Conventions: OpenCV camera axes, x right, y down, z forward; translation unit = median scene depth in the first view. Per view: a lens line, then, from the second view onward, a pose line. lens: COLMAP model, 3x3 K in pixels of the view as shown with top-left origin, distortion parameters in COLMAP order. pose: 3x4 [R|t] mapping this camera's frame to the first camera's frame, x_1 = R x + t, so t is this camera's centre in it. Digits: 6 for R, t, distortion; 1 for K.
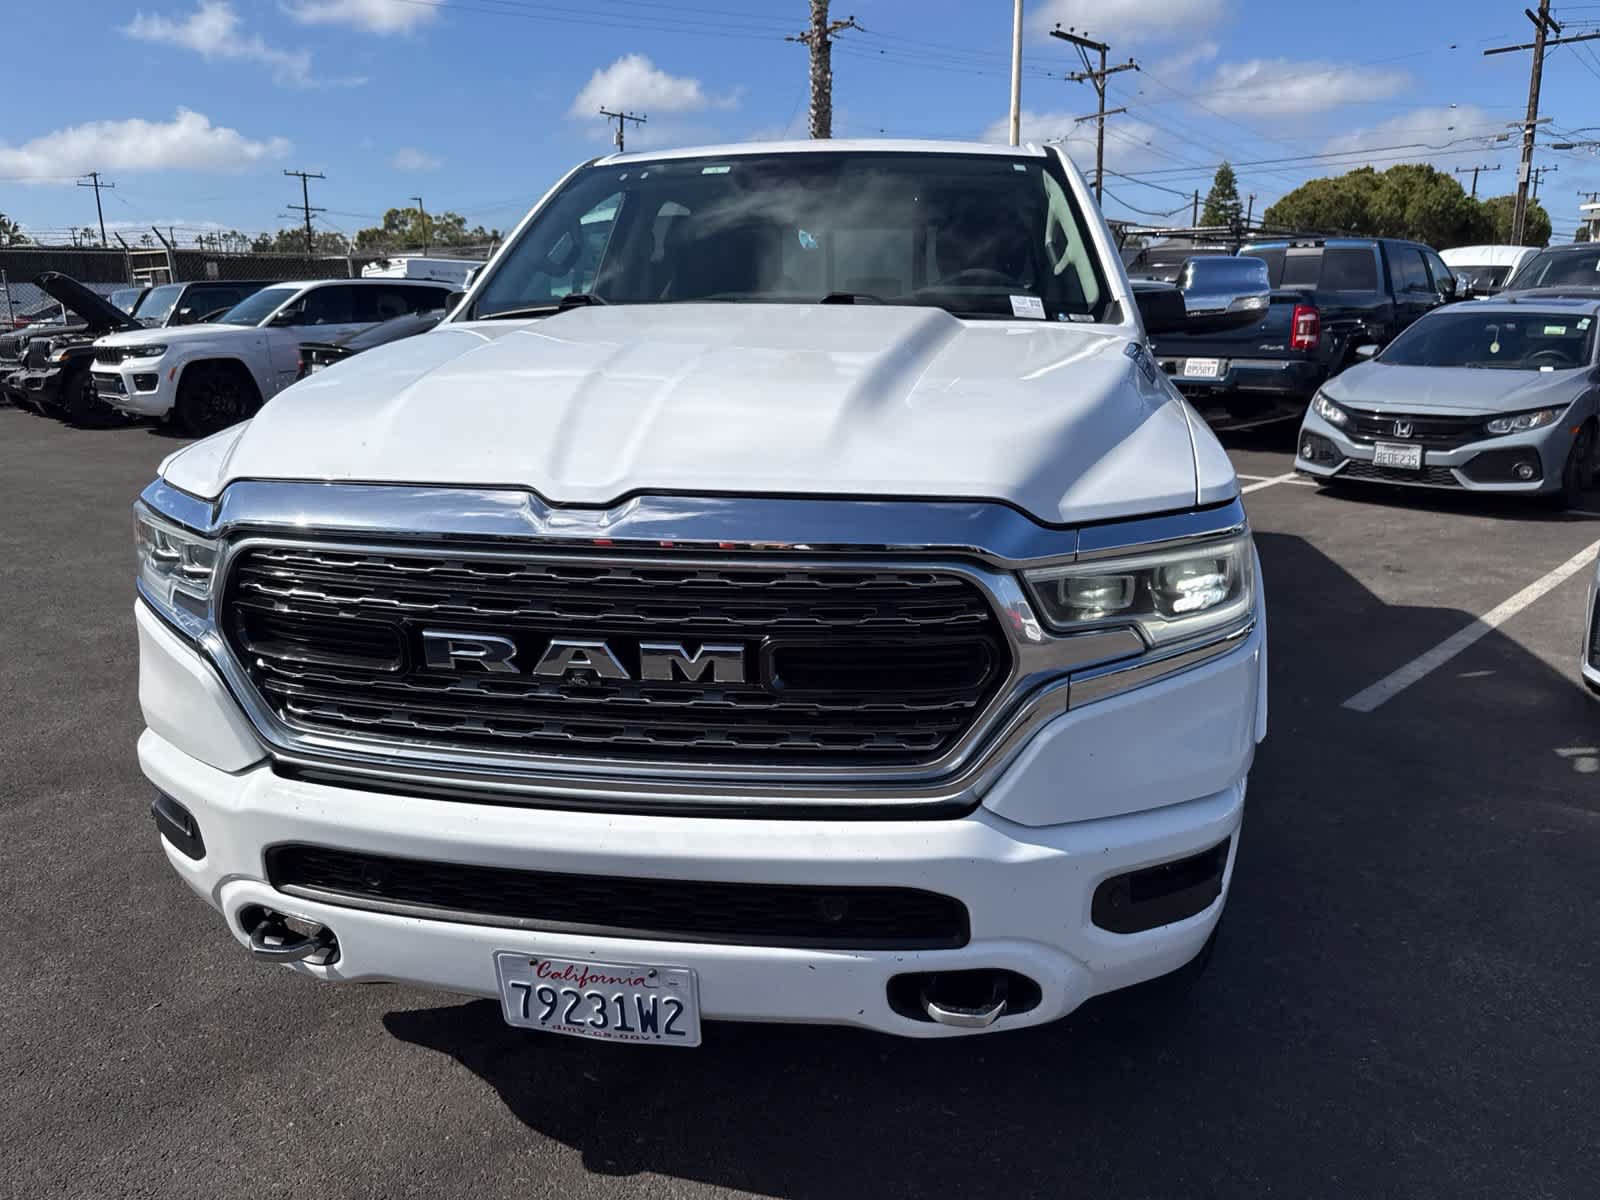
lens RADIAL K [[1135.7, 0, 803.2], [0, 1135.7, 611.7], [0, 0, 1]] dist [0.001785, -0.003333]
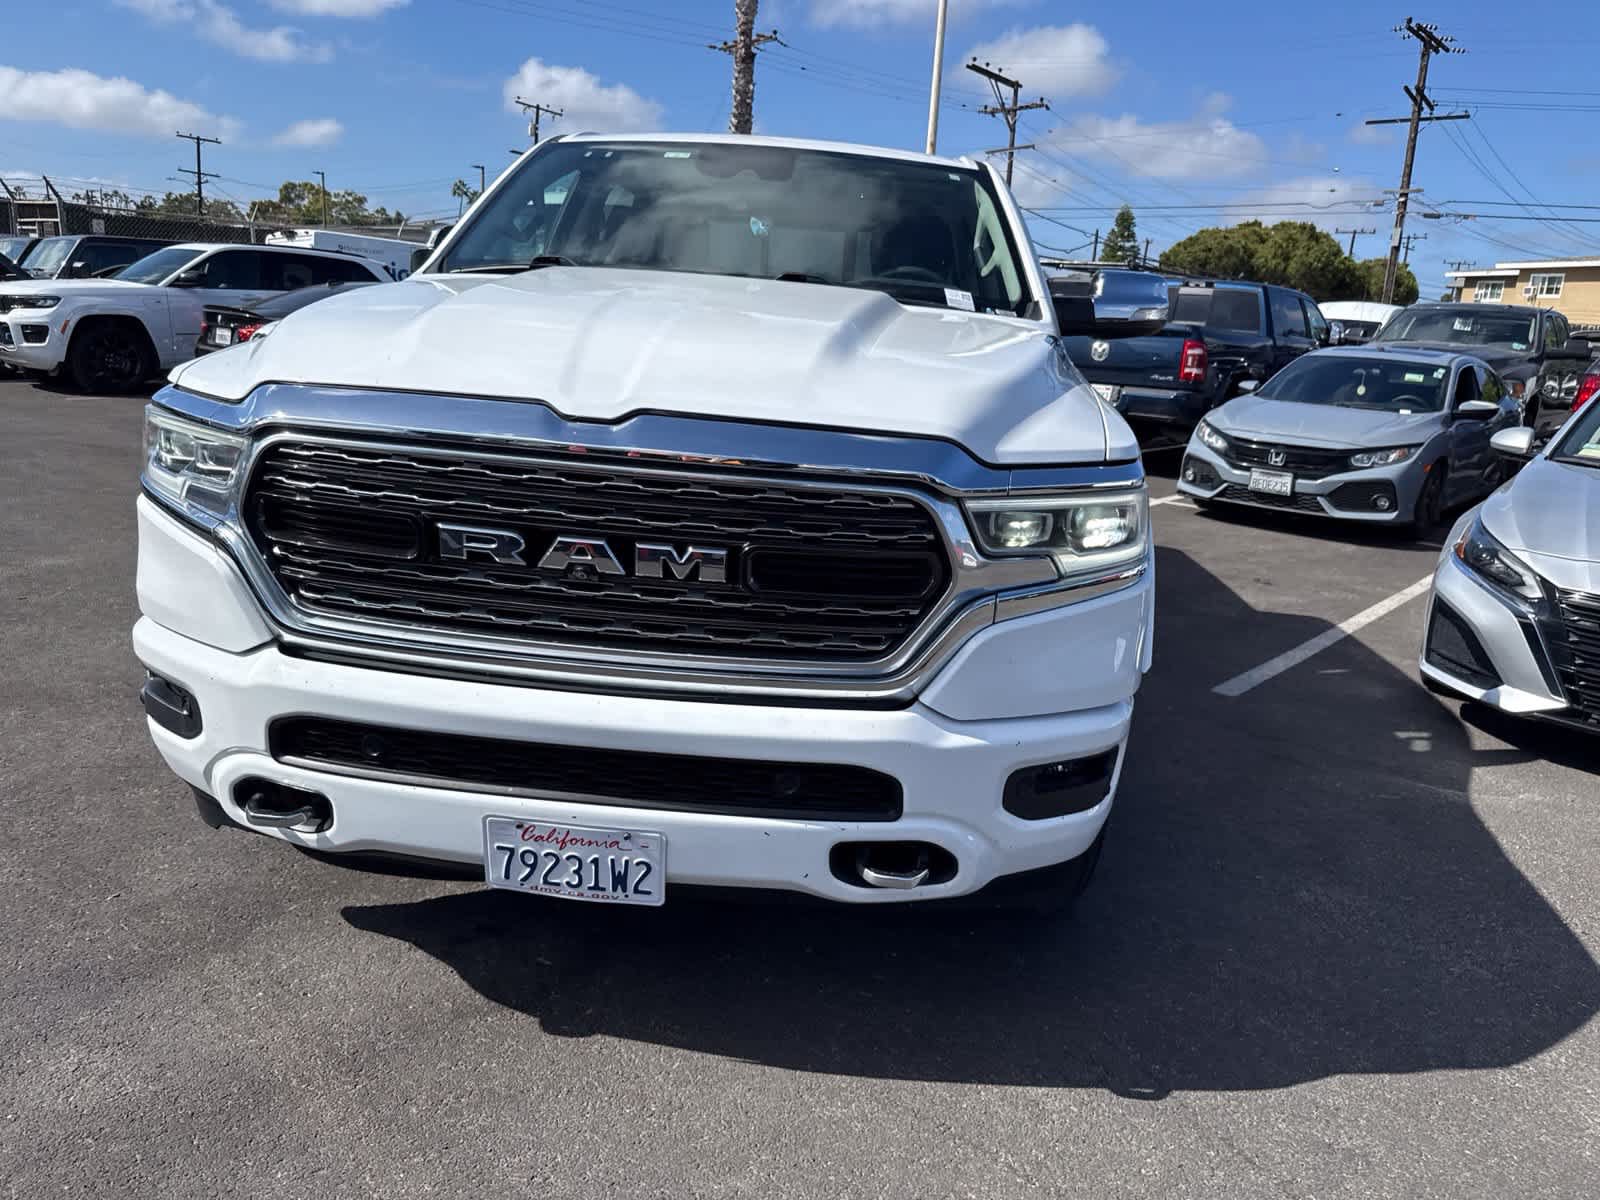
lens RADIAL K [[1132.5, 0, 801.7], [0, 1132.5, 607.7], [0, 0, 1]] dist [0.022504, -0.028890]
pose [[0.994296, 0.050504, 0.093938, -0.040888], [-0.049302, 0.998670, -0.015081, 0.051581], [-0.094575, 0.010363, 0.995464, -0.083355]]
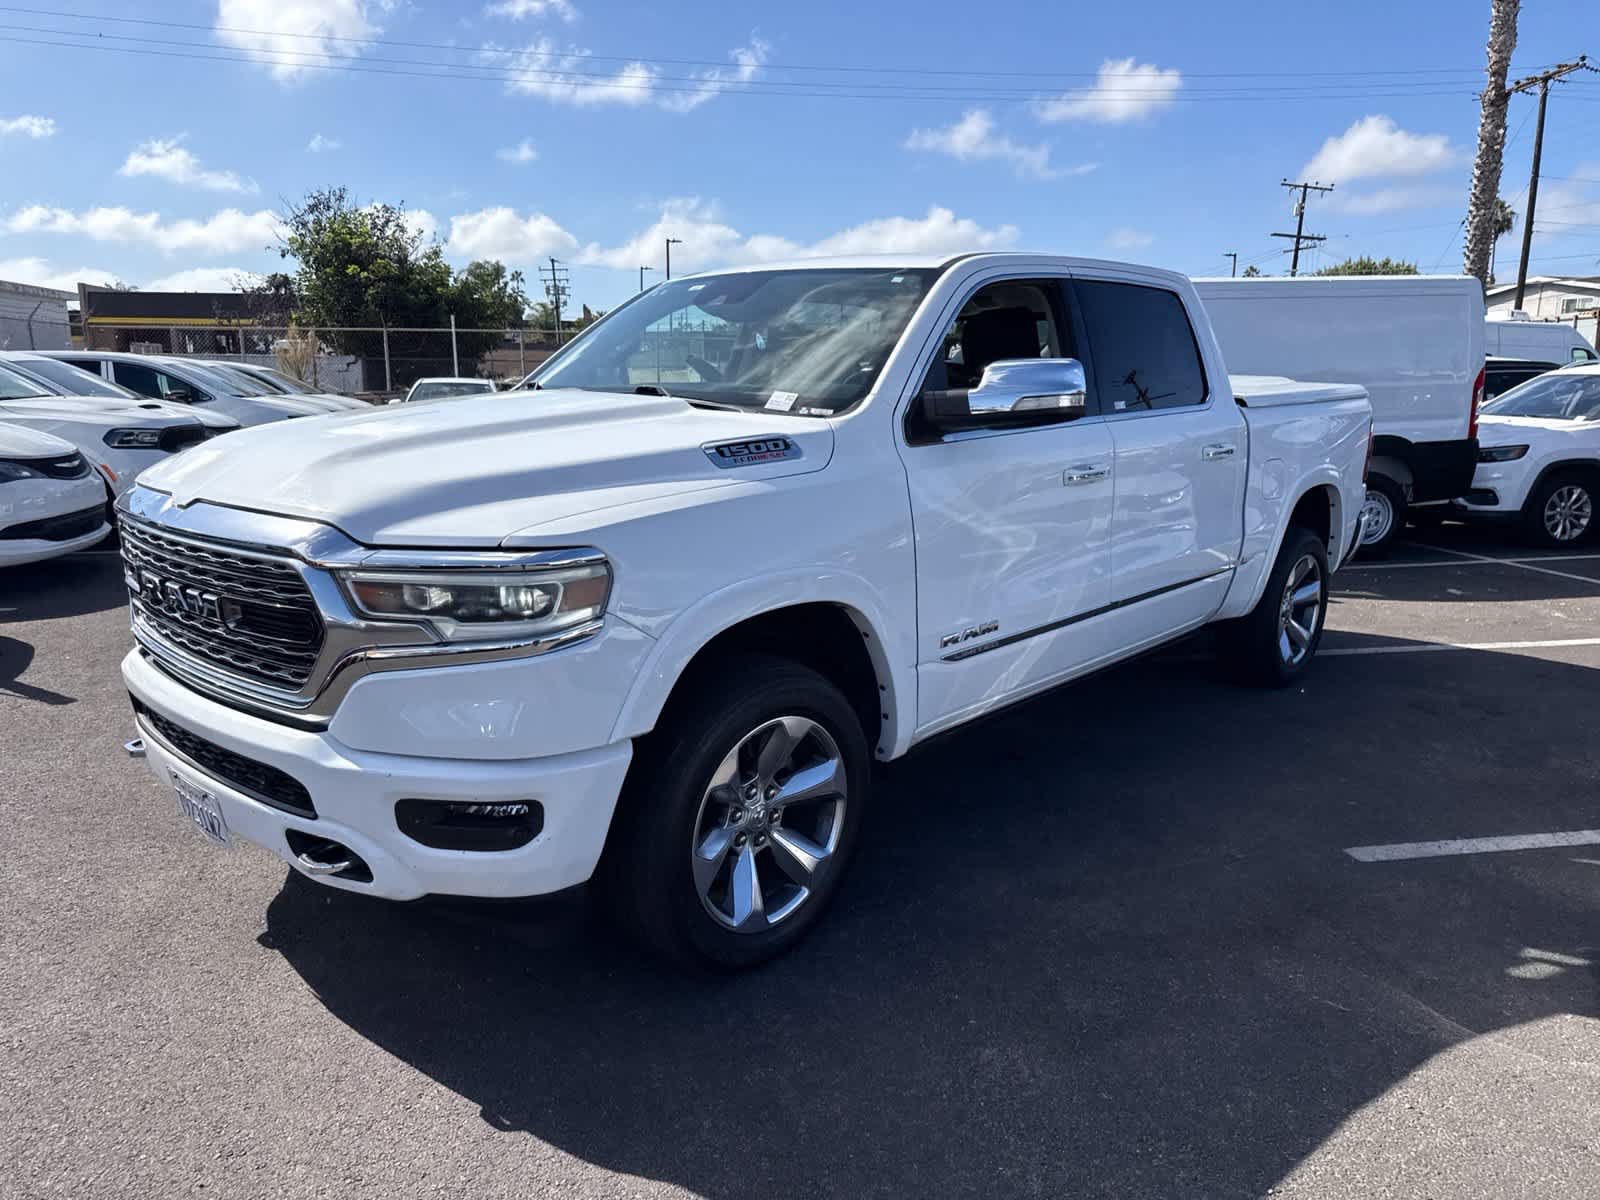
lens RADIAL K [[1135.4, 0, 811.7], [0, 1135.4, 607.0], [0, 0, 1]] dist [0.026939, -0.029781]
pose [[0.841319, 0.122575, -0.526457, 0.767524], [-0.156387, 0.987493, -0.020001, -0.028550], [0.517421, 0.099159, 0.849966, 0.015153]]
